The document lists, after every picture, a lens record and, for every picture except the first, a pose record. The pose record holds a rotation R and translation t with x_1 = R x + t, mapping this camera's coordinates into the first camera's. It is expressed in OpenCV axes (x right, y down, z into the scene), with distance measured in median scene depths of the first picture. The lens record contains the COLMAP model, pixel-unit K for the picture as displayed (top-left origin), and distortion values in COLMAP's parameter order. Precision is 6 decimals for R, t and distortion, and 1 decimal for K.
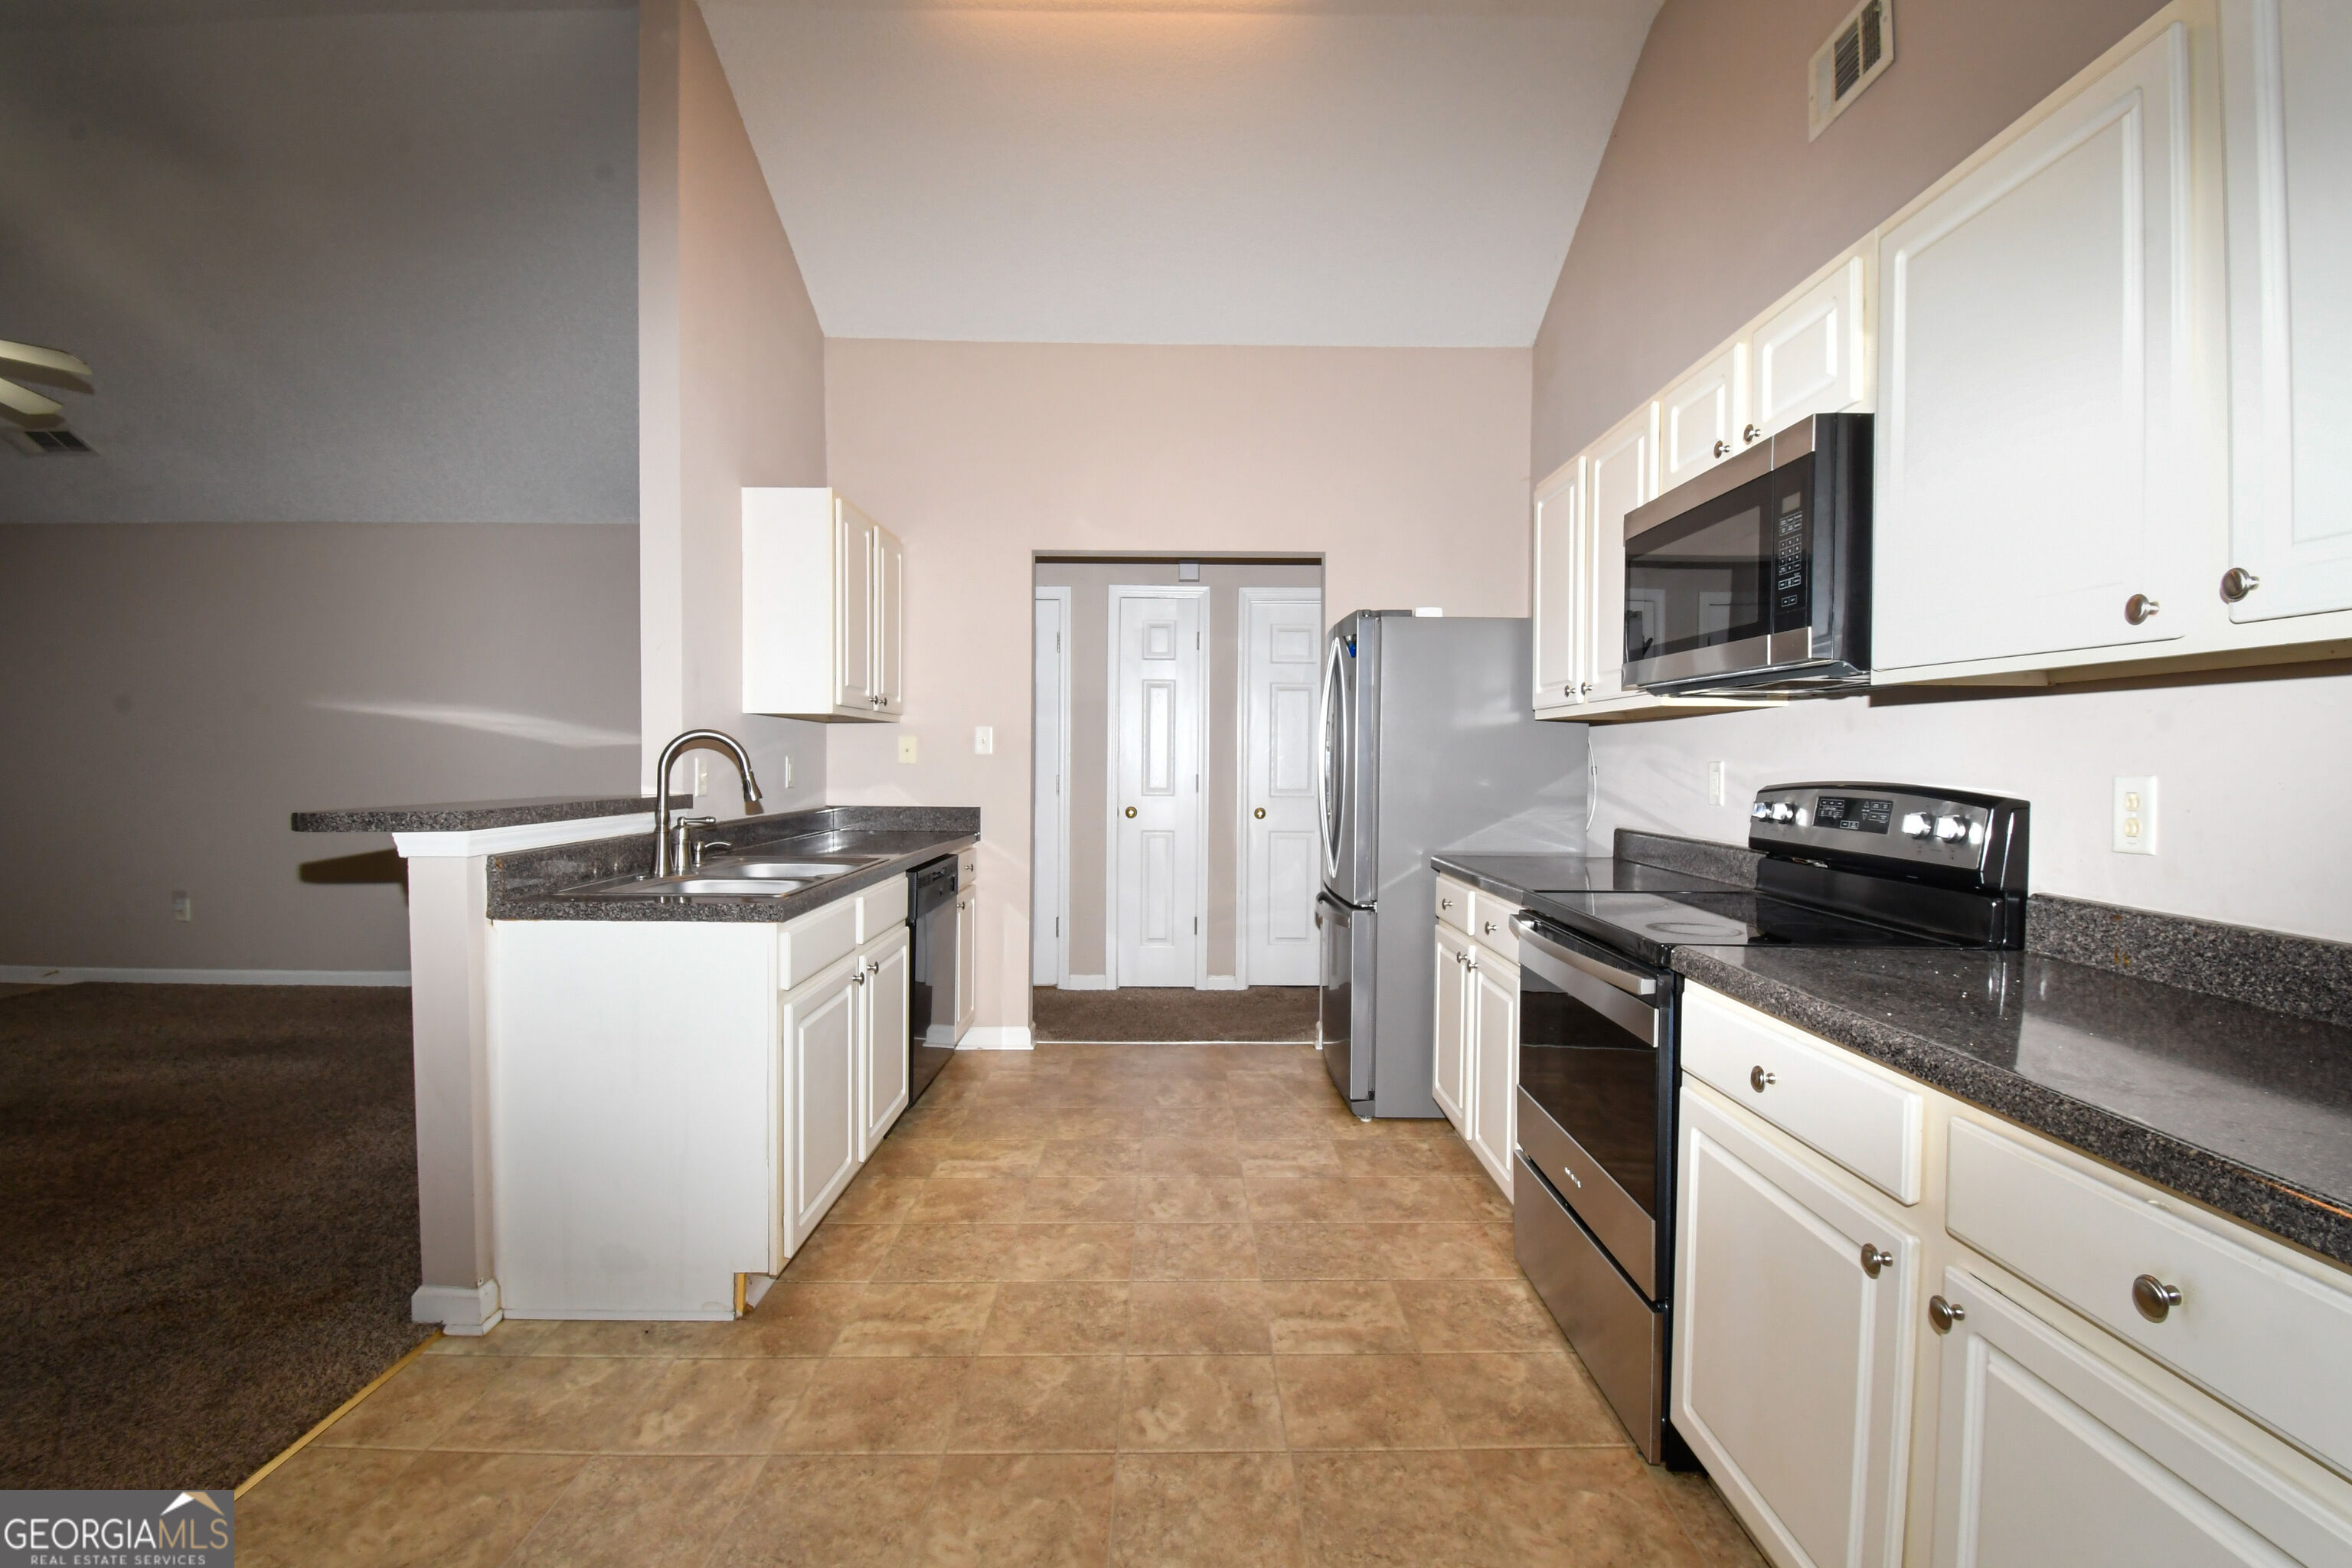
lens RADIAL K [[1047.8, 0, 1176.0], [0, 1047.8, 784.0], [0, 0, 1]] dist [0.016041, -0.020250]
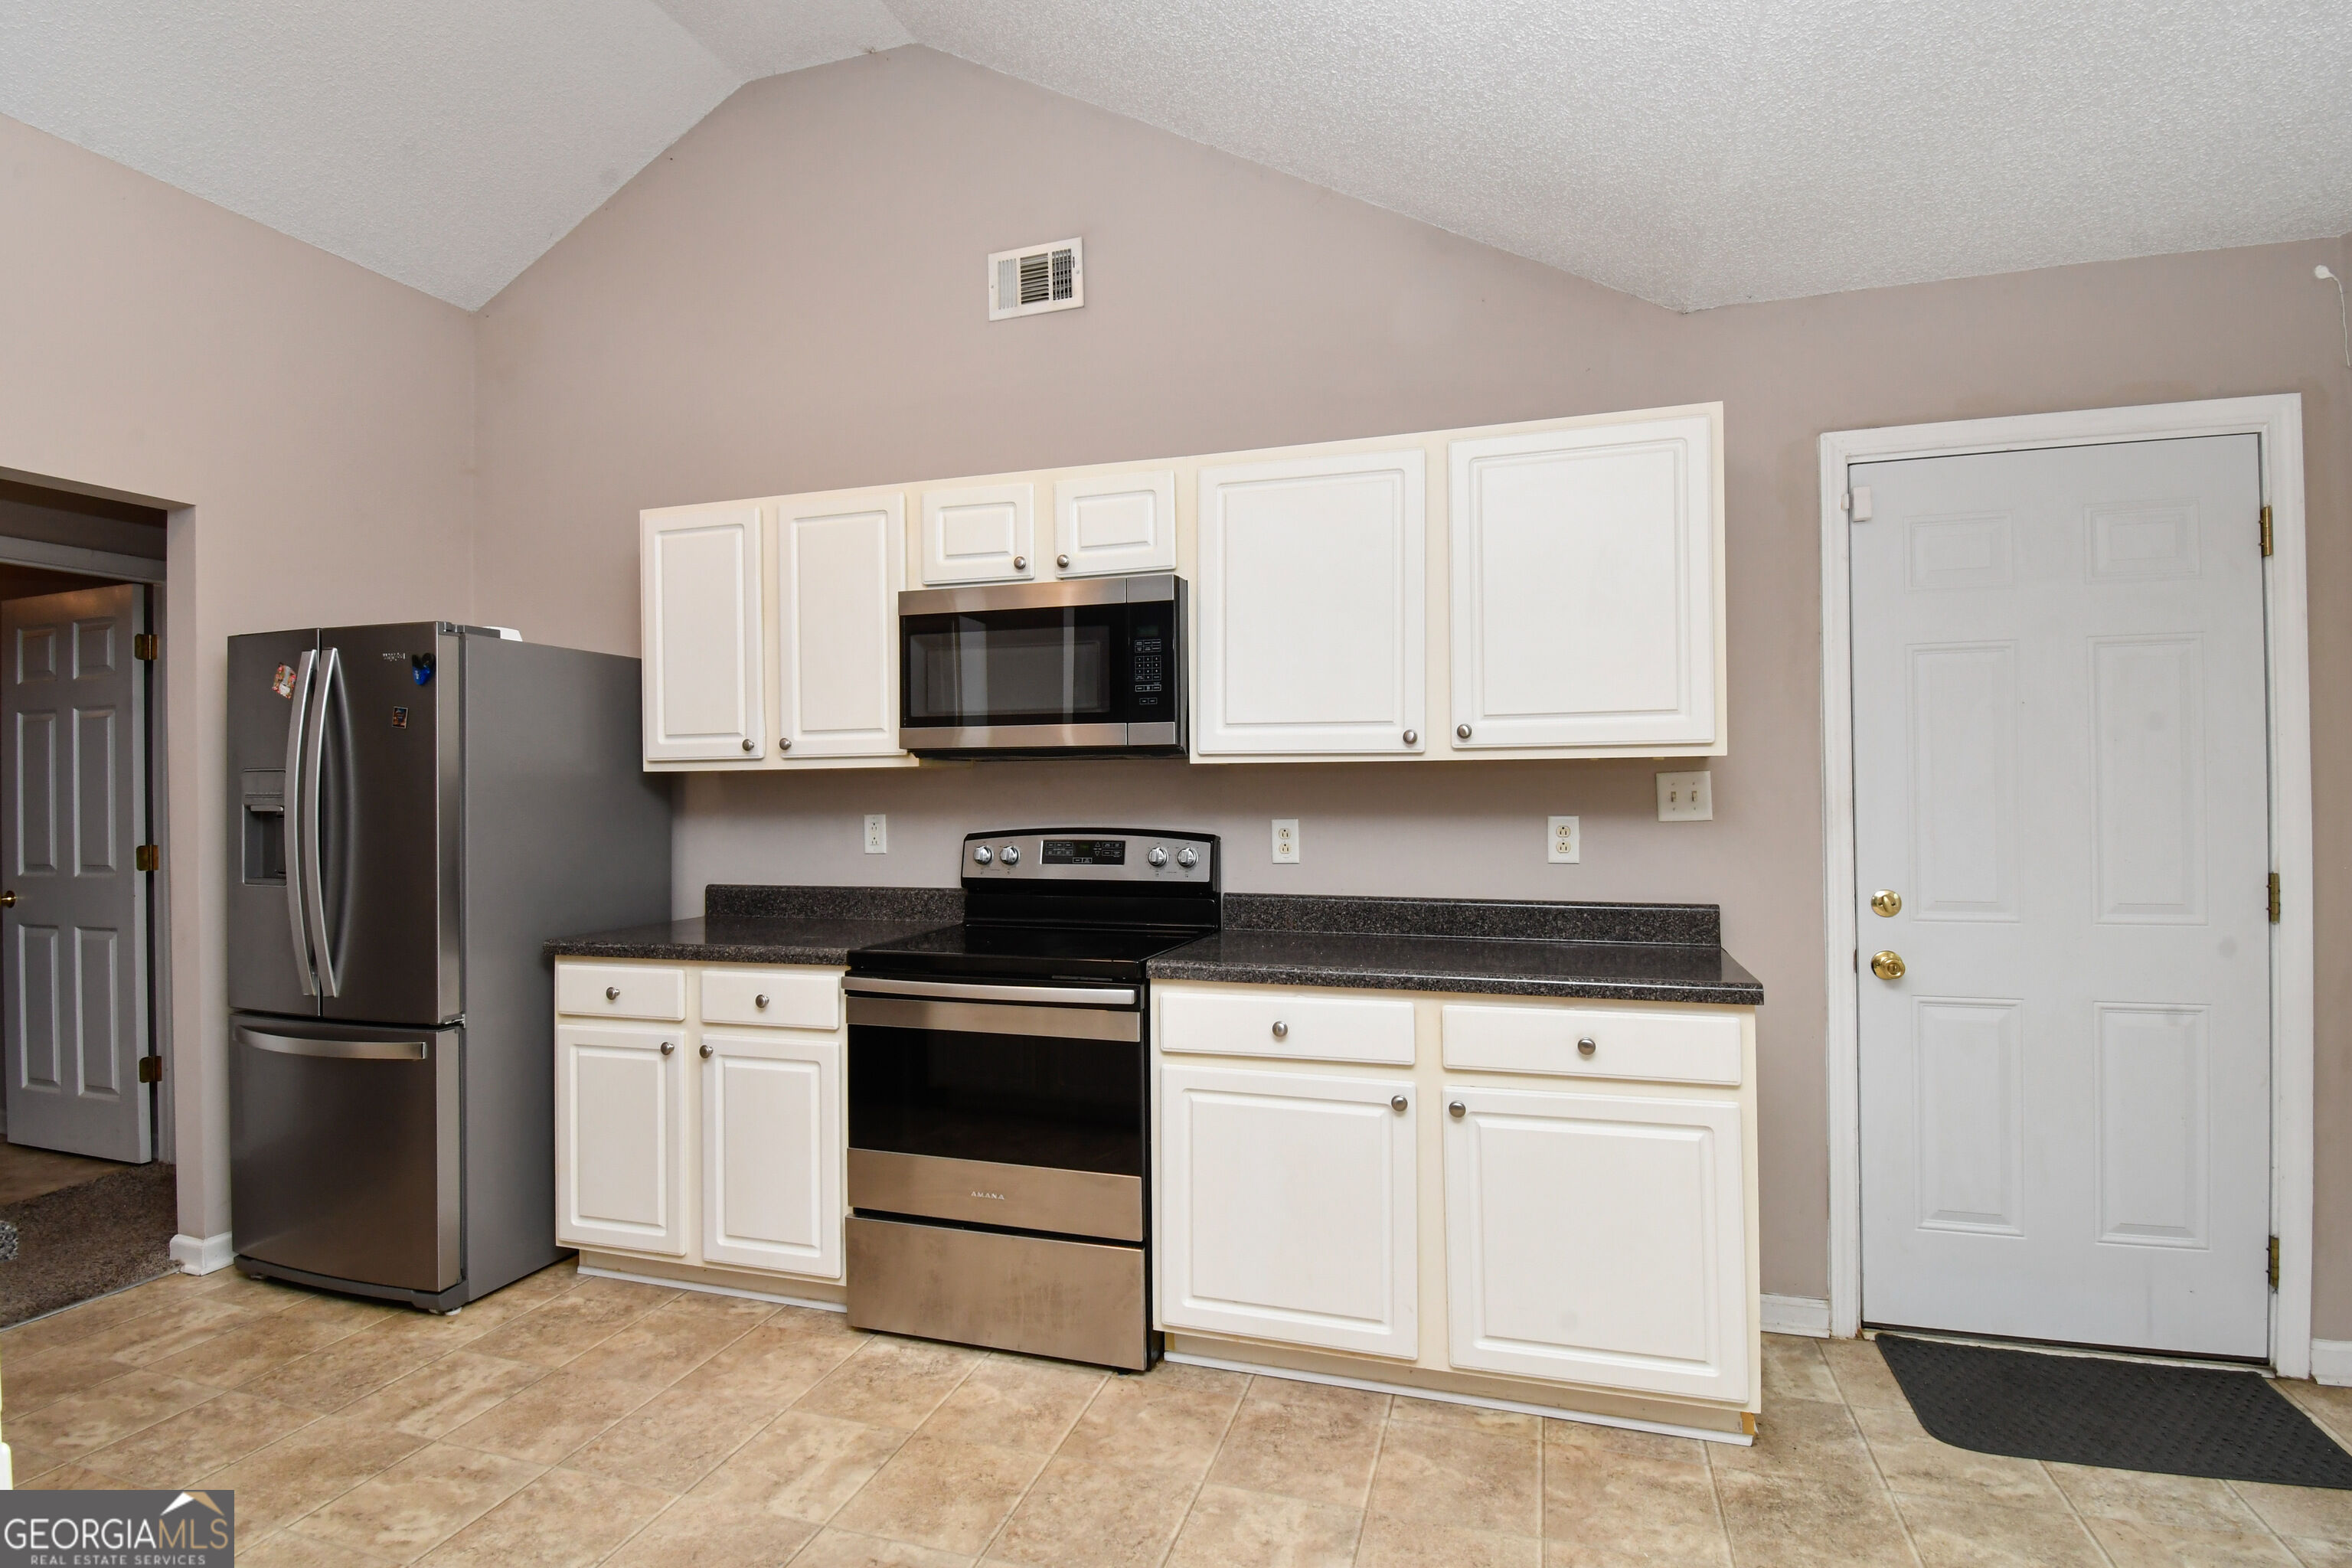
lens RADIAL K [[1156.8, 0, 1190.0], [0, 1156.8, 786.4], [0, 0, 1]] dist [-0.024545, -0.000737]
pose [[0.293380, -0.008208, 0.955961, -0.729388], [0.037578, 0.999289, -0.002952, -0.046201], [-0.955257, 0.036789, 0.293480, 0.435621]]
